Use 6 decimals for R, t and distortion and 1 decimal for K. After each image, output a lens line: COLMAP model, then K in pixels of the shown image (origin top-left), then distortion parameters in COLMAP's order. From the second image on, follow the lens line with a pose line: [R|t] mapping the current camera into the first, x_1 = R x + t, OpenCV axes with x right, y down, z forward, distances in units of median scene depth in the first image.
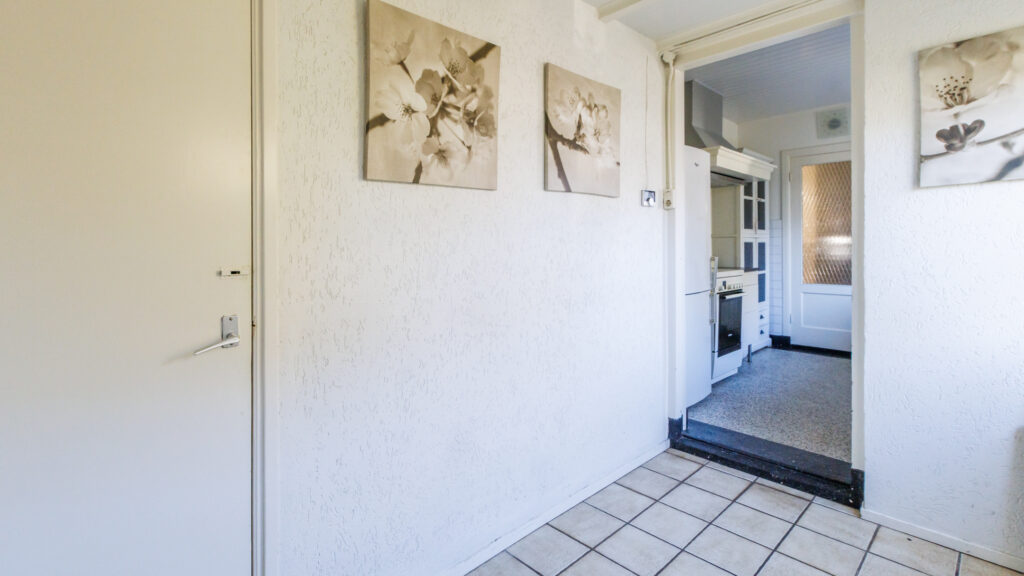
lens RADIAL K [[468.5, 0, 511.9], [0, 468.5, 245.8], [0, 0, 1]] dist [0.005946, 0.000301]
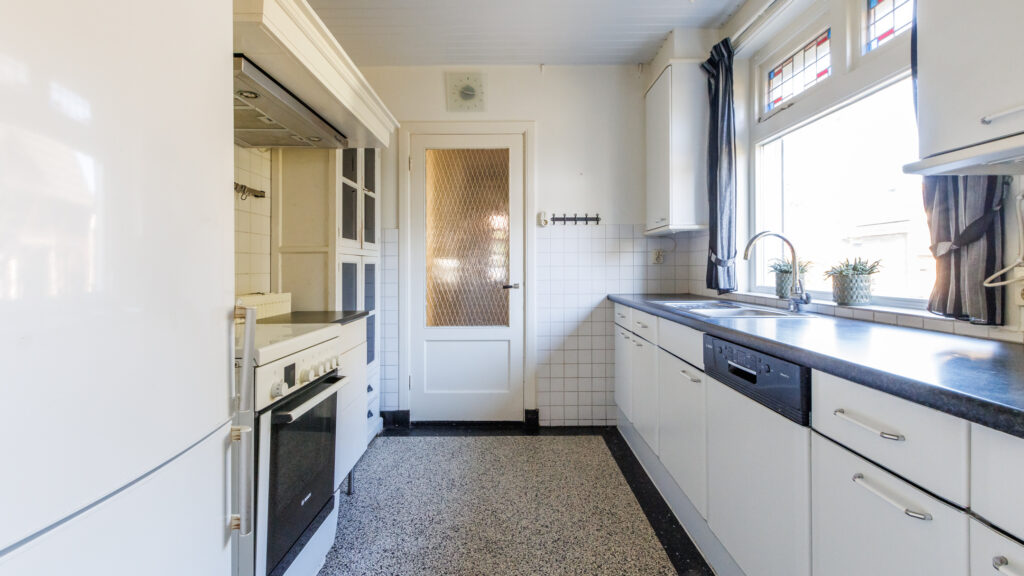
lens RADIAL K [[468.5, 0, 516.5], [0, 468.5, 268.2], [0, 0, 1]] dist [0.005946, 0.000301]
pose [[0.685158, 0.006675, 0.728364, 0.226326], [-0.003686, 0.999977, -0.005696, 0.001420], [-0.728386, 0.001218, 0.685166, 0.457851]]
